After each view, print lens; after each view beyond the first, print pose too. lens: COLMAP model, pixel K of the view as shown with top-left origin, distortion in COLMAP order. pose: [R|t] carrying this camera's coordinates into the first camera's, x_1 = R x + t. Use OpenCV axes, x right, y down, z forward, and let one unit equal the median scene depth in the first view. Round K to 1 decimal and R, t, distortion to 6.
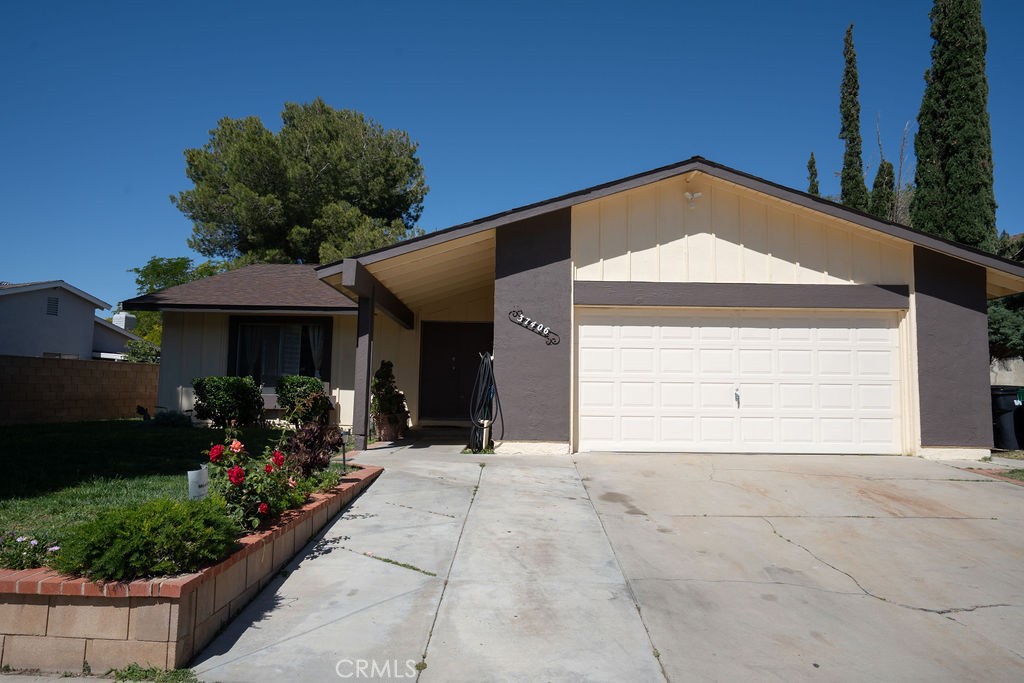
lens RADIAL K [[653.1, 0, 513.1], [0, 653.1, 342.4], [0, 0, 1]] dist [-0.002096, 0.003479]
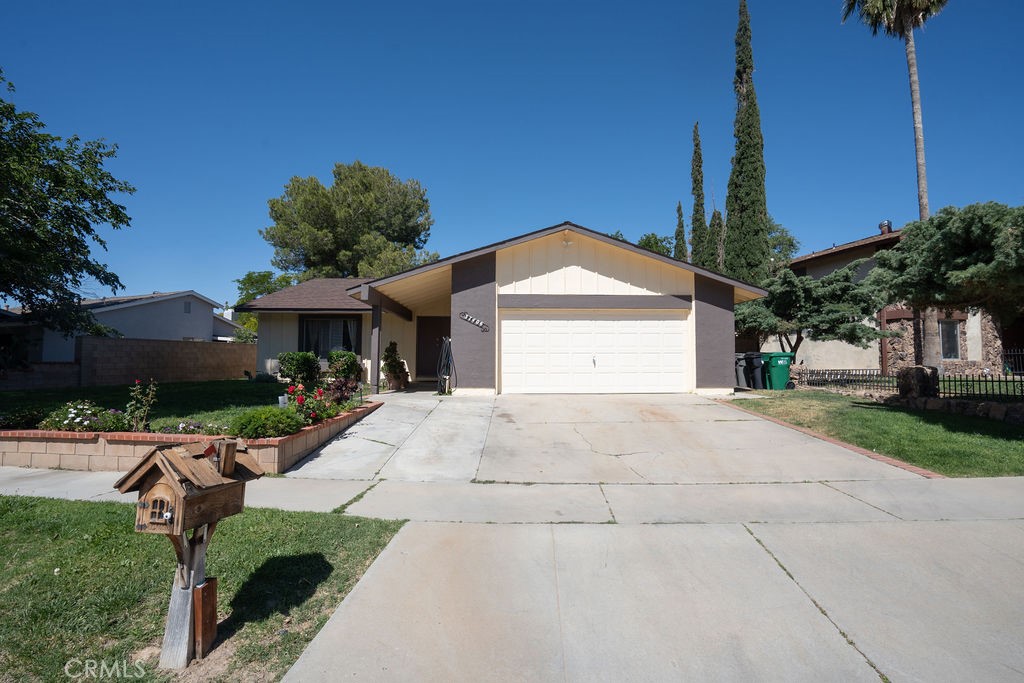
lens RADIAL K [[473.7, 0, 515.2], [0, 473.7, 341.8], [0, 0, 1]] dist [-0.064795, 0.026246]
pose [[0.999775, -0.010925, 0.018185, 0.085394], [0.010206, 0.999181, 0.039168, -0.013699], [-0.018598, -0.038974, 0.999067, -0.180991]]
